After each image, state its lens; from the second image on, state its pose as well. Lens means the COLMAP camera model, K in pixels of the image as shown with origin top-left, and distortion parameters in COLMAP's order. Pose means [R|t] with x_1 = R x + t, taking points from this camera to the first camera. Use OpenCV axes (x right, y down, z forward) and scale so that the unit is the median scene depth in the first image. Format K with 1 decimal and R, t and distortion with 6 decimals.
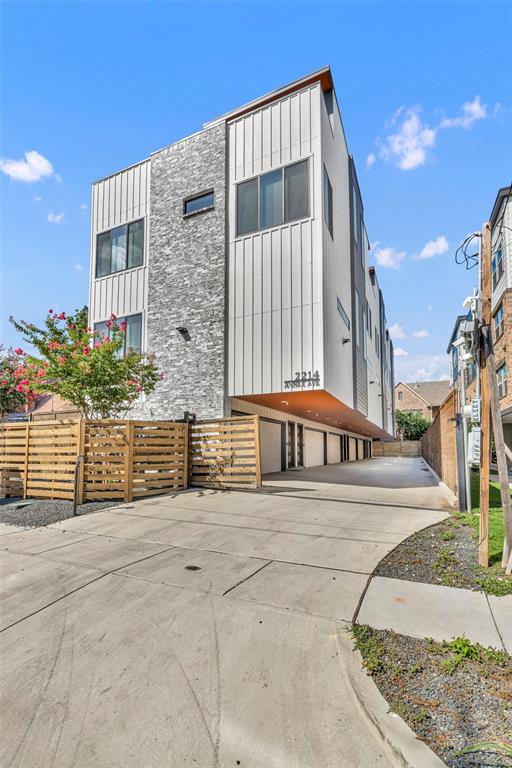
lens RADIAL K [[588.8, 0, 256.0], [0, 588.8, 384.0], [0, 0, 1]] dist [-0.006665, -0.000047]
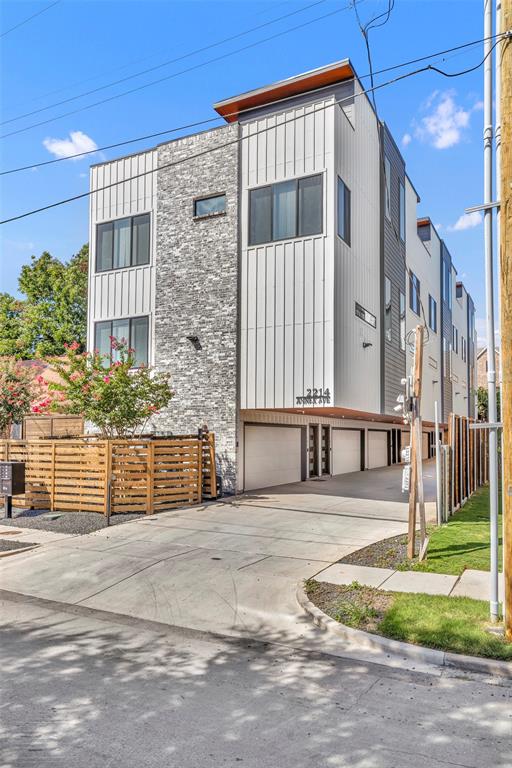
lens RADIAL K [[964.2, 0, 256.0], [0, 964.2, 384.0], [0, 0, 1]] dist [0.010390, 0.001841]
pose [[0.999542, 0.004019, -0.029986, 0.026797], [-0.002204, 0.998177, 0.060310, -0.117139], [0.030174, -0.060216, 0.997729, -0.599011]]
